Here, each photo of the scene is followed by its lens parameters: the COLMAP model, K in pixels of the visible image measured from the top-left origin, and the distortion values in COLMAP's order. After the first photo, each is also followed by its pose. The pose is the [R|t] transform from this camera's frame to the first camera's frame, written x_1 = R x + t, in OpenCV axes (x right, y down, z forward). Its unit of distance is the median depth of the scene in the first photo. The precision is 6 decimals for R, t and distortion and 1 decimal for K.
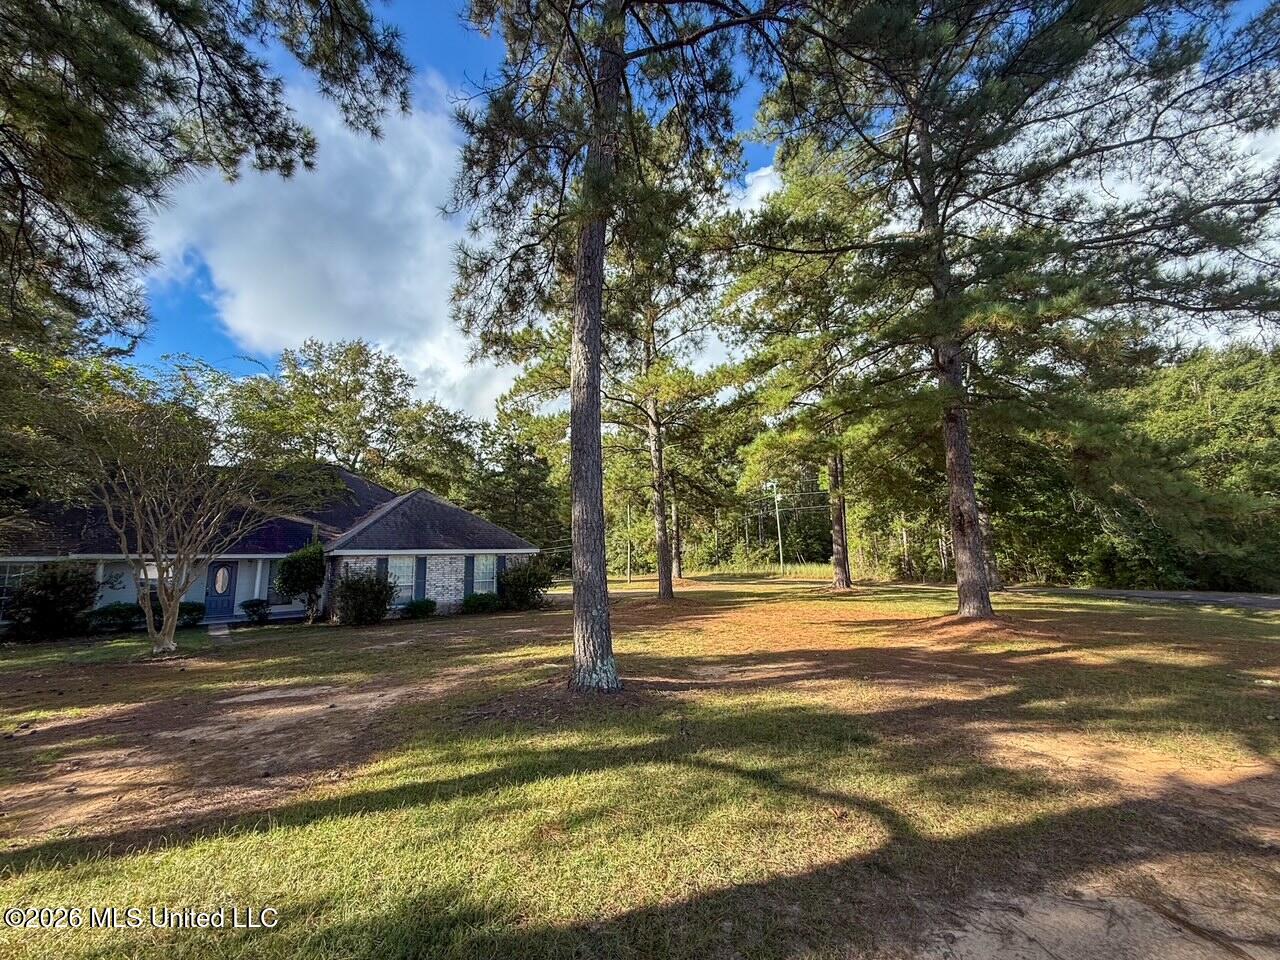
lens RADIAL K [[505.2, 0, 636.4], [0, 505.2, 481.8], [0, 0, 1]] dist [0.001082, -0.000071]
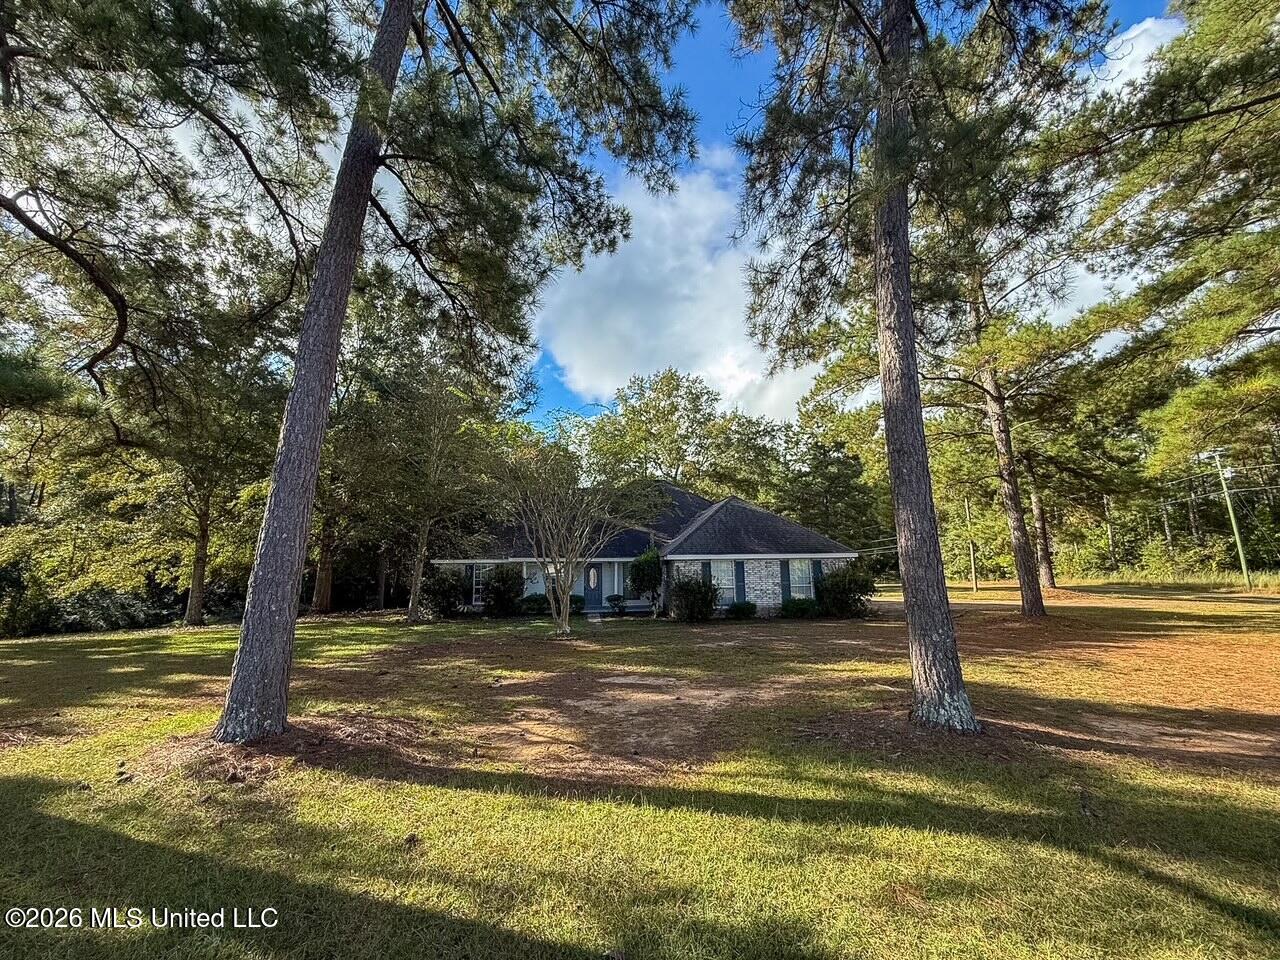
lens RADIAL K [[508.8, 0, 640.0], [0, 508.8, 480.0], [0, 0, 1]] dist [-0.000882, 0.000120]
pose [[0.832482, -0.080849, -0.548122, -0.002843], [0.078979, 0.996510, -0.027035, -0.012324], [0.548395, -0.020784, 0.835961, 0.002828]]
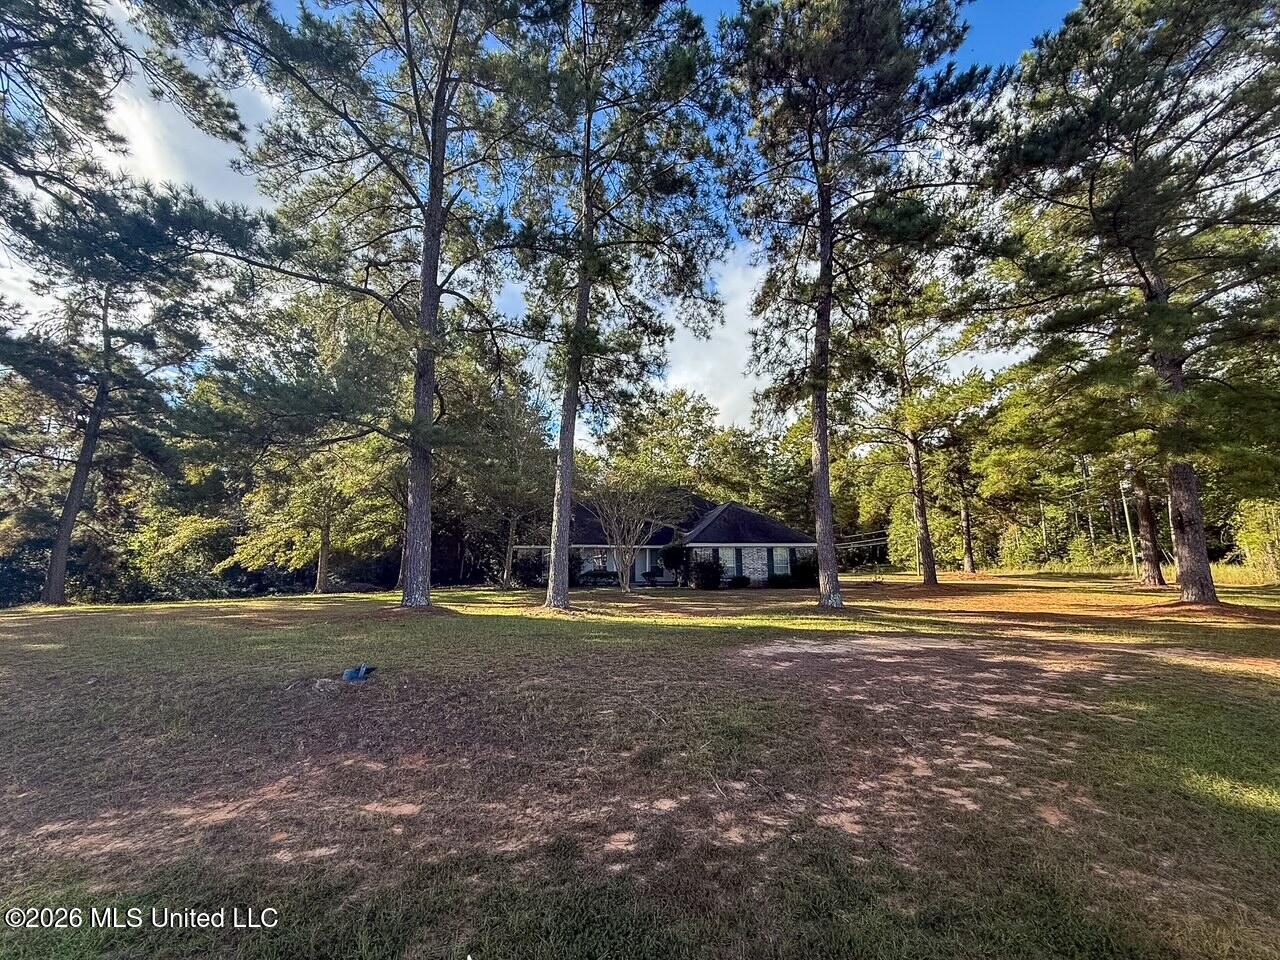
lens RADIAL K [[508.8, 0, 640.0], [0, 508.8, 480.0], [0, 0, 1]] dist [-0.000882, 0.000120]
pose [[0.845174, -0.062358, -0.530841, 0.227745], [0.066242, 0.997735, -0.011737, -0.088177], [0.530371, -0.025244, 0.847390, -0.686713]]
